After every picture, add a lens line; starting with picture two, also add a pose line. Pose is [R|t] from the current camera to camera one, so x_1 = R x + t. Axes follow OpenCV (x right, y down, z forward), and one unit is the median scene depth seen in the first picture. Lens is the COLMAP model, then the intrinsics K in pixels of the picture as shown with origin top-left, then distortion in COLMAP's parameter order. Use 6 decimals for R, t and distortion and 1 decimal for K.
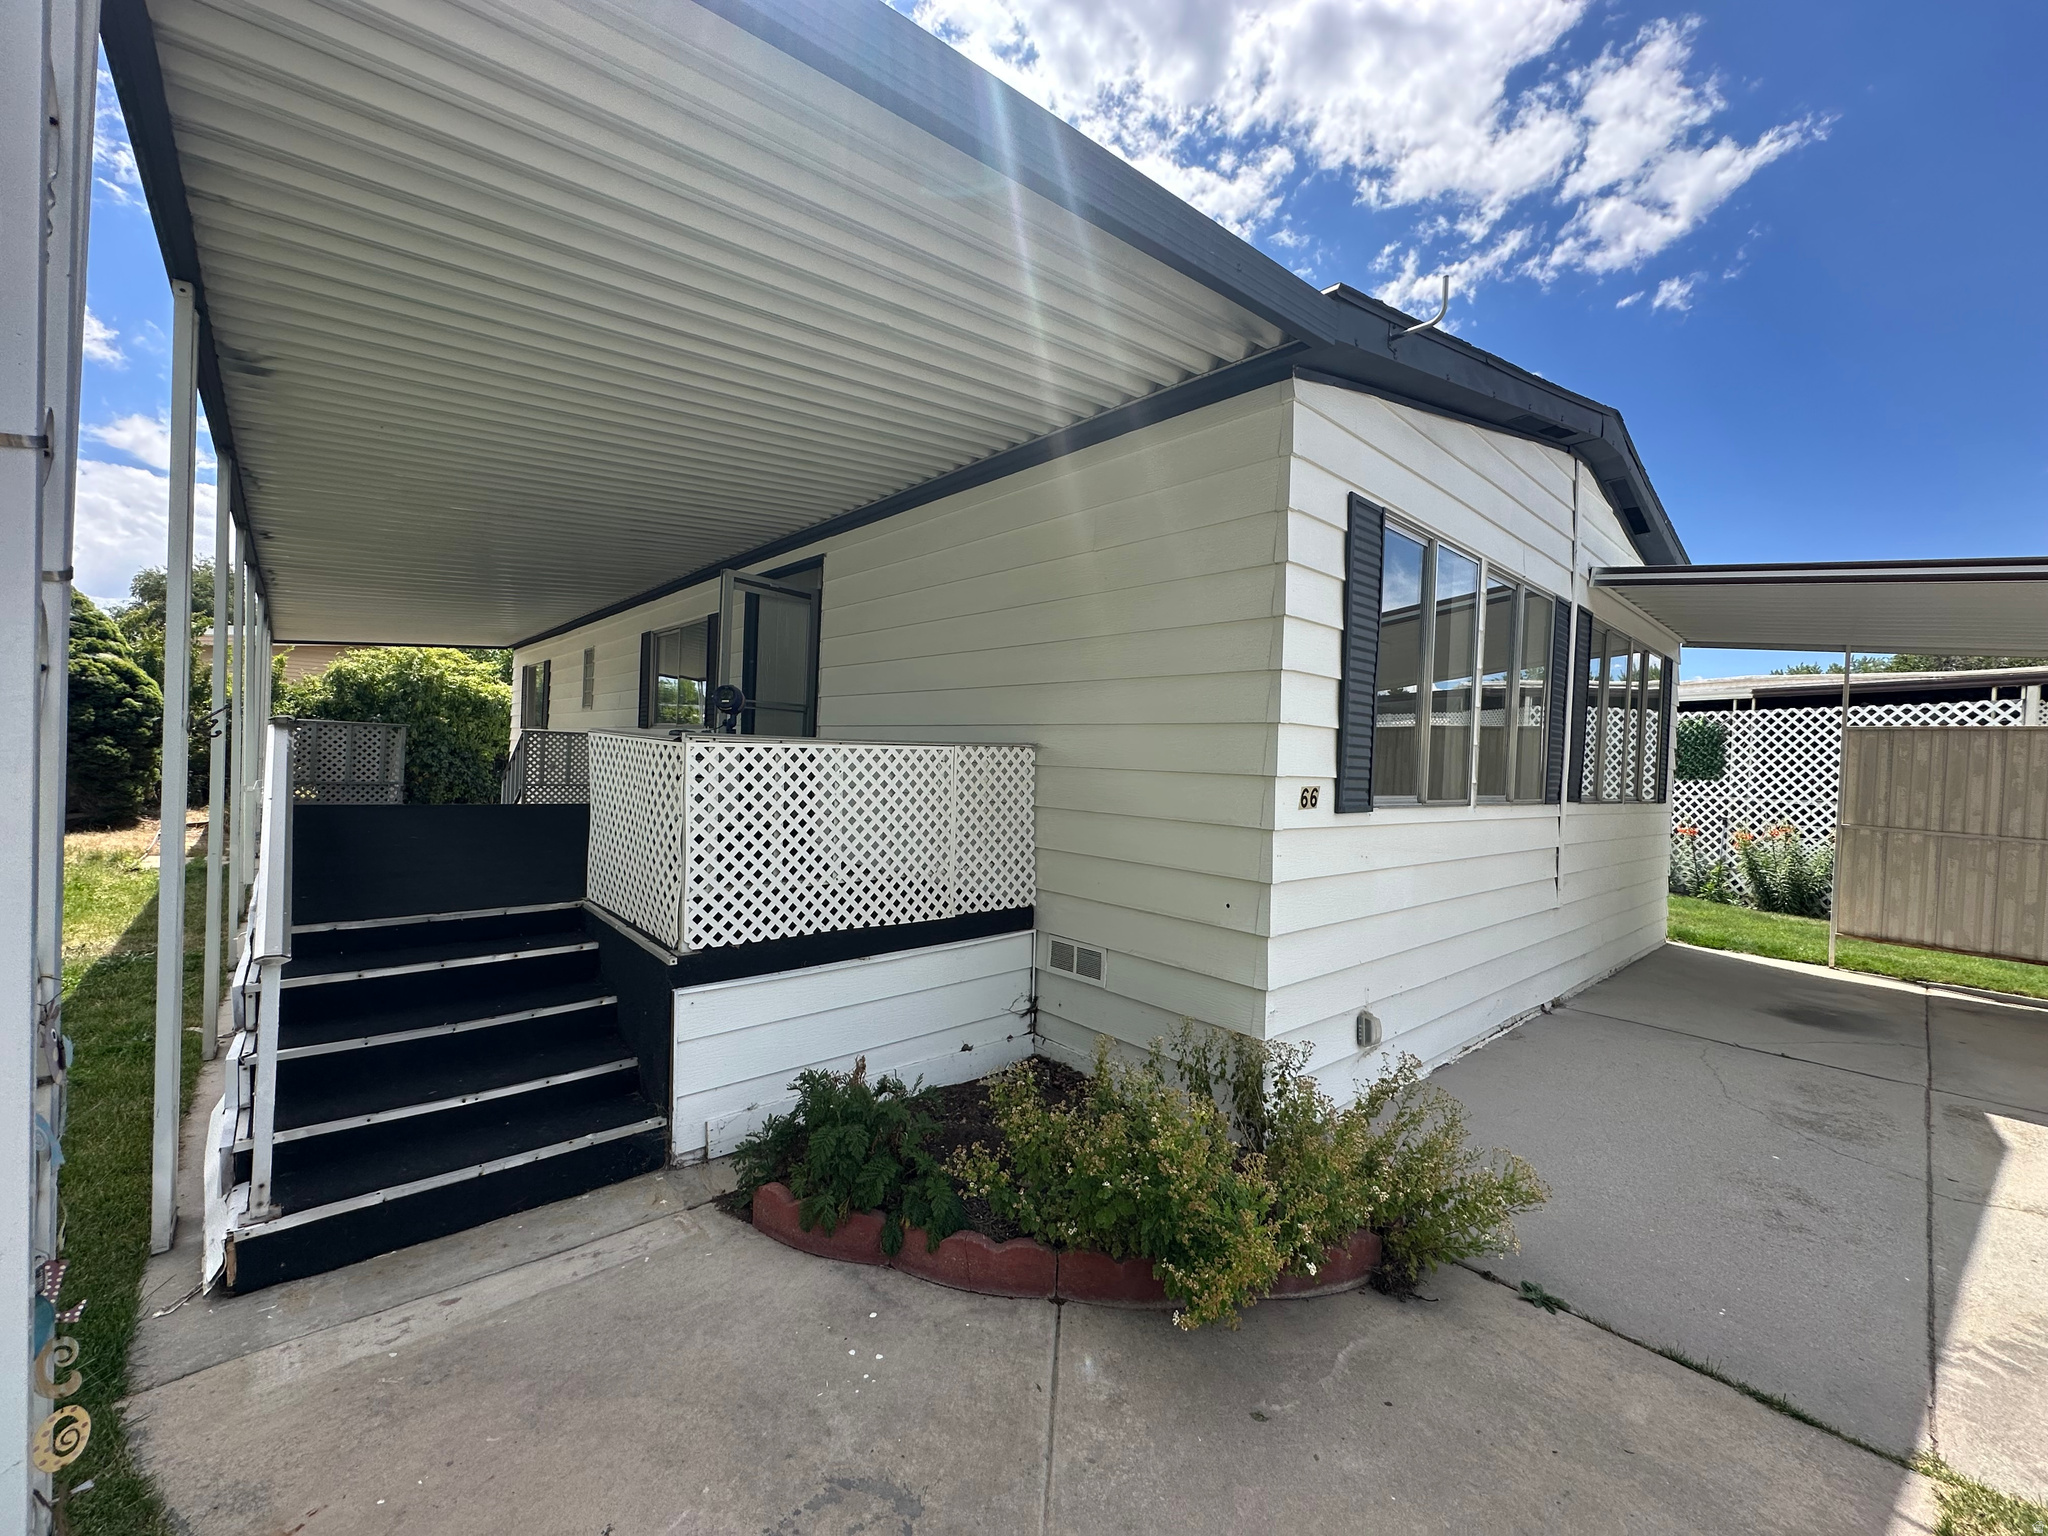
lens RADIAL K [[818.6, 0, 1023.9], [0, 818.6, 758.1], [0, 0, 1]] dist [-0.005617, 0.001470]
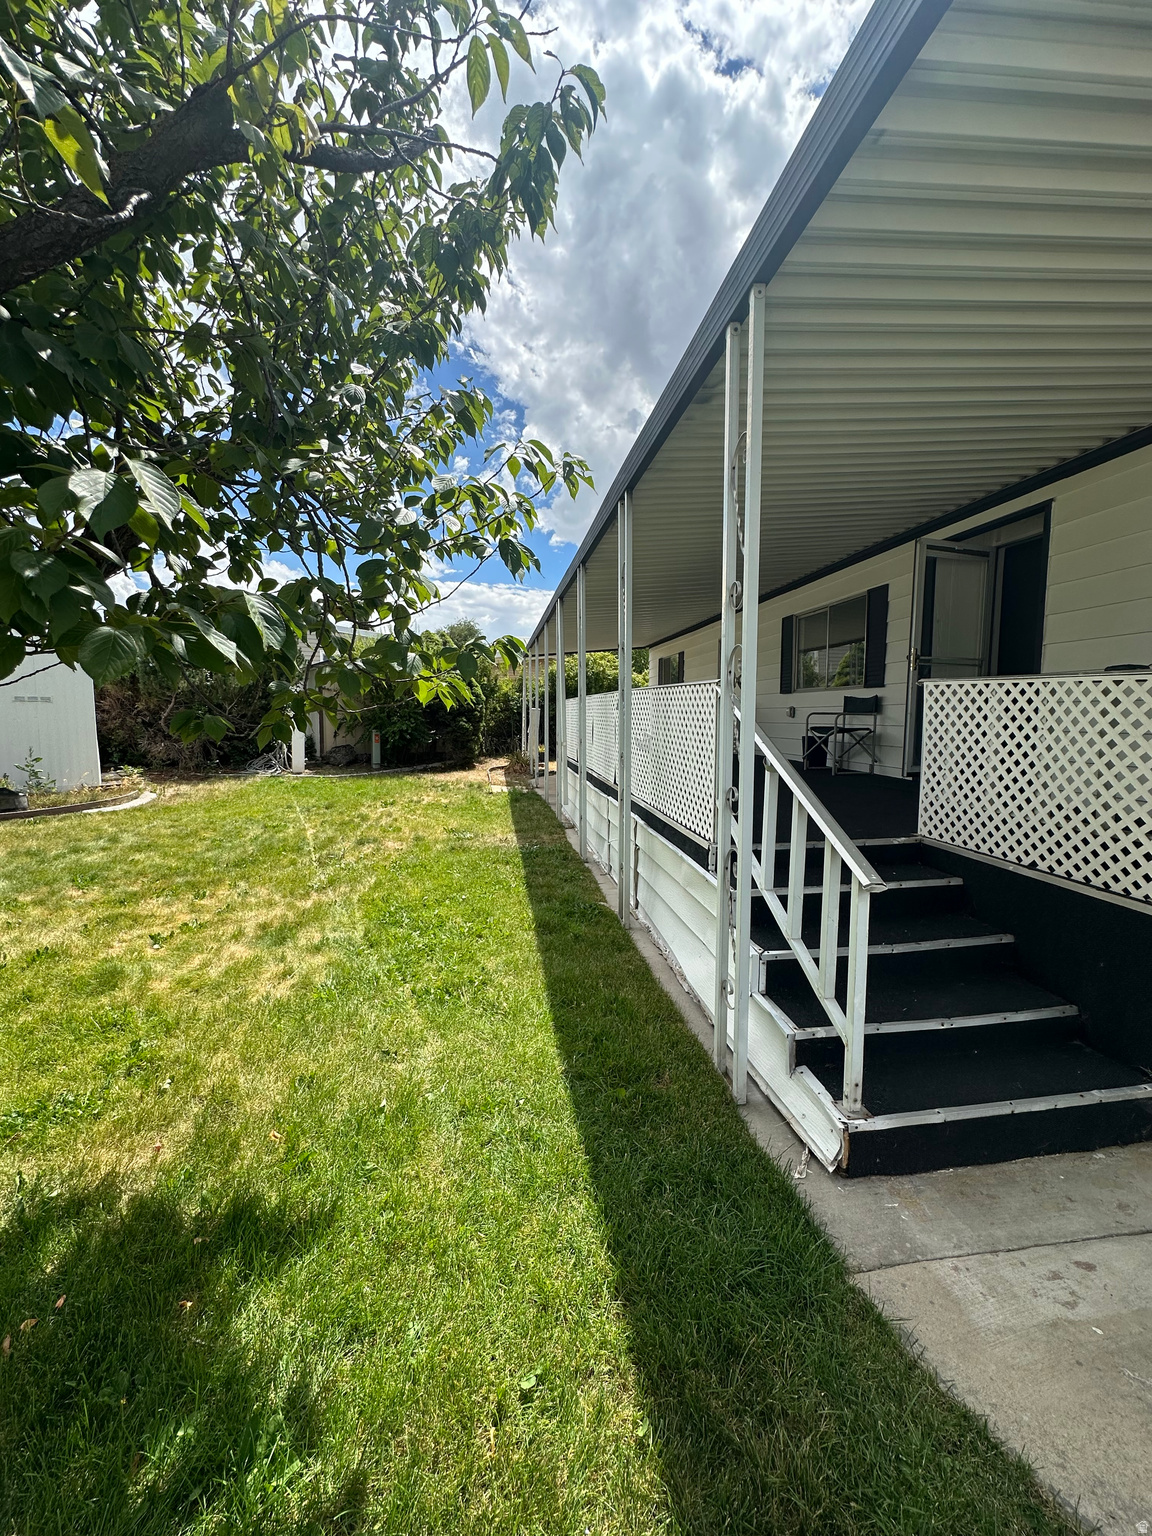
lens RADIAL K [[614.0, 0, 578.6], [0, 614.0, 772.5], [0, 0, 1]] dist [-0.005617, 0.001470]
pose [[0.836385, 0.016939, -0.547881, -0.578450], [0.025158, 0.997283, 0.069239, 0.026161], [0.547566, -0.071694, 0.833686, 0.094398]]
